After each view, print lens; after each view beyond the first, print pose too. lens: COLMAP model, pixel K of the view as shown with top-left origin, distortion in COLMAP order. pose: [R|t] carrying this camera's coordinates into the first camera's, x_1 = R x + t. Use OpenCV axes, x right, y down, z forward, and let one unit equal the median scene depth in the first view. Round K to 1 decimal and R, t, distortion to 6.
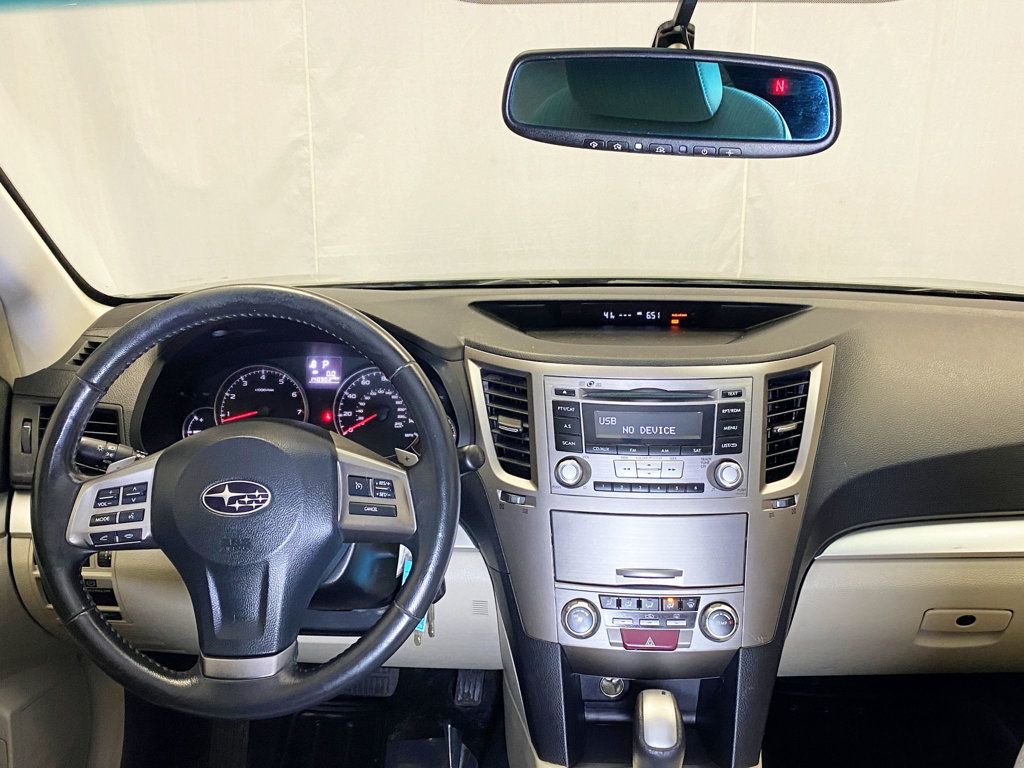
lens RADIAL K [[1069.3, 0, 512.0], [0, 1069.3, 384.0], [0, 0, 1]] dist [0.205850, -0.779341]
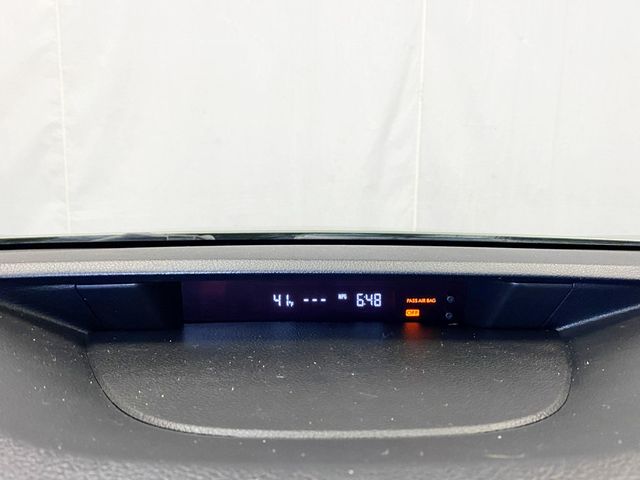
lens RADIAL K [[640.1, 0, 320.0], [0, 640.1, 240.0], [0, 0, 1]] dist [0.070036, -0.000350]
pose [[0.995790, -0.004283, 0.091562, 0.097717], [0.012978, 0.995432, -0.094586, -0.077452], [-0.090738, 0.095376, 0.991297, 0.846839]]
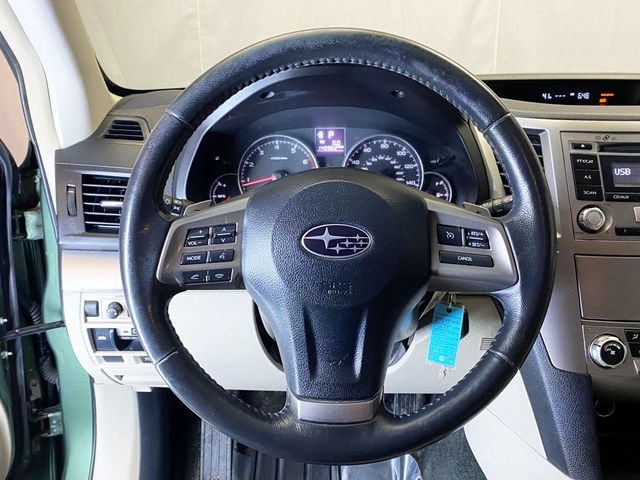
lens RADIAL K [[659.5, 0, 320.0], [0, 659.5, 240.0], [0, 0, 1]] dist [0.137674, -0.427224]
pose [[0.998412, -0.022060, 0.051837, -0.246673], [0.018792, 0.997856, 0.062698, 0.053672], [-0.053109, -0.061624, 0.996685, 0.323795]]
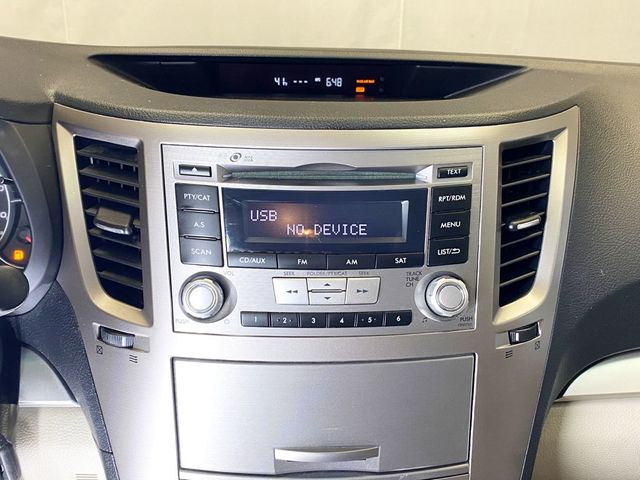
lens RADIAL K [[668.3, 0, 320.0], [0, 668.3, 240.0], [0, 0, 1]] dist [0.205850, -0.779341]
pose [[0.994235, -0.013216, 0.106405, 0.077703], [0.003740, 0.996046, 0.088762, 0.013069], [-0.107157, -0.087852, 0.990353, 0.580163]]
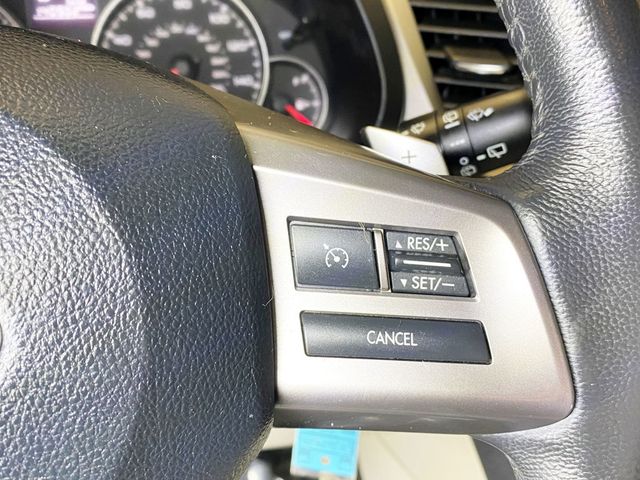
lens RADIAL K [[620.0, 0, 320.0], [0, 620.0, 240.0], [0, 0, 1]] dist [-0.008459, -0.013210]
pose [[0.967320, -0.112962, 0.227004, -0.147896], [0.060977, 0.972641, 0.224169, 0.049254], [-0.246116, -0.203002, 0.947743, 0.725957]]
